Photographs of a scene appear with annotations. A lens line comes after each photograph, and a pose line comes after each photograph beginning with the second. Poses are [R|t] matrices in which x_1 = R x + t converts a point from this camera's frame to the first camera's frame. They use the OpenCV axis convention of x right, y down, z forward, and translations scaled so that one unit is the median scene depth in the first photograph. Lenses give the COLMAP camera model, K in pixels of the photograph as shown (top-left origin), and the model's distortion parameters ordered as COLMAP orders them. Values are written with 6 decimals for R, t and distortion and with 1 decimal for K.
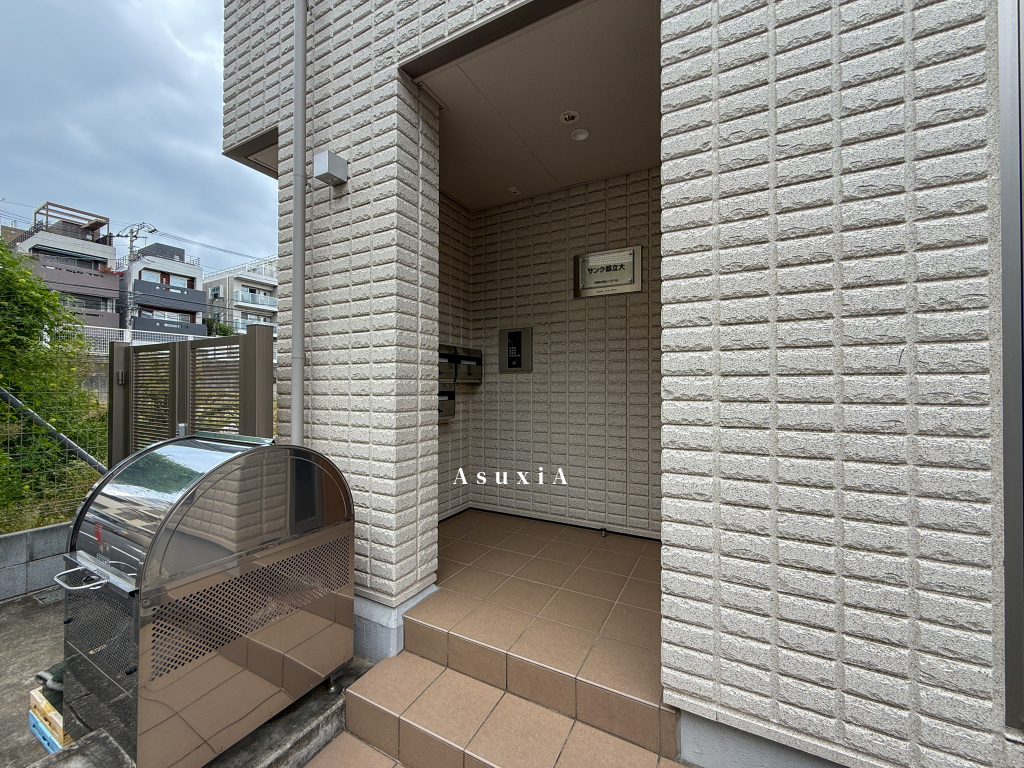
lens RADIAL K [[409.0, 0, 511.1], [0, 409.0, 385.5], [0, 0, 1]] dist [-0.001074, 0.000290]
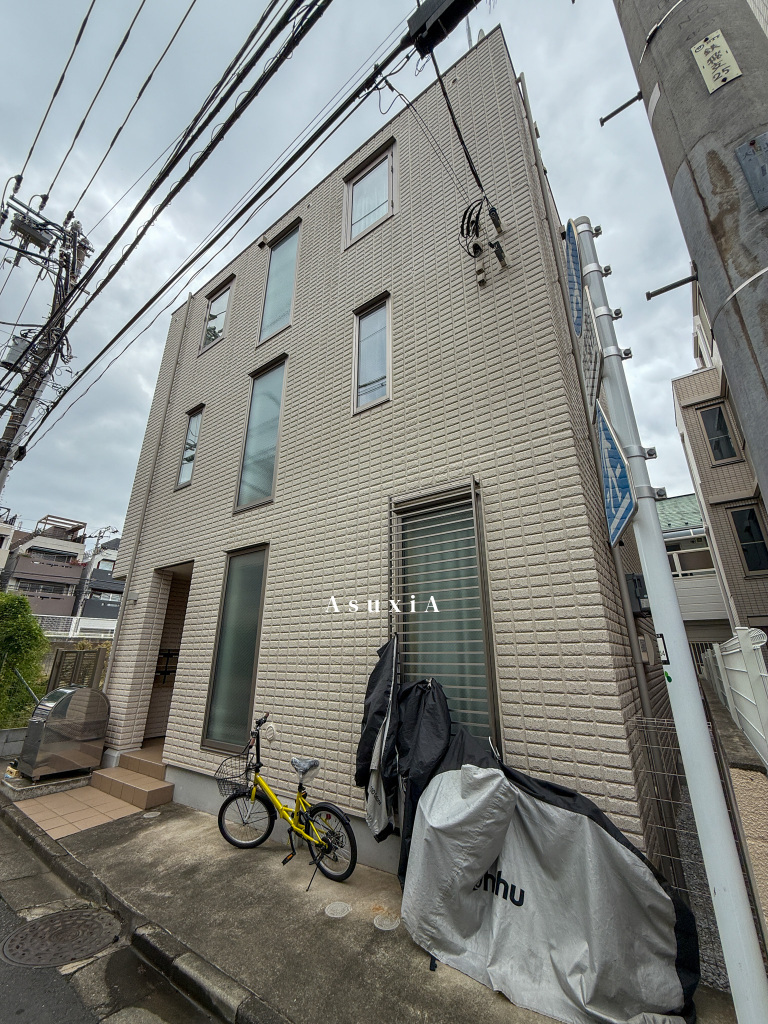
lens RADIAL K [[409.0, 0, 380.6], [0, 409.0, 514.3], [0, 0, 1]] dist [-0.001074, 0.000290]
pose [[0.991718, -0.039773, -0.122118, 2.027364], [-0.002942, 0.943556, -0.331200, -0.090996], [0.128398, 0.328816, 0.935625, -2.085890]]
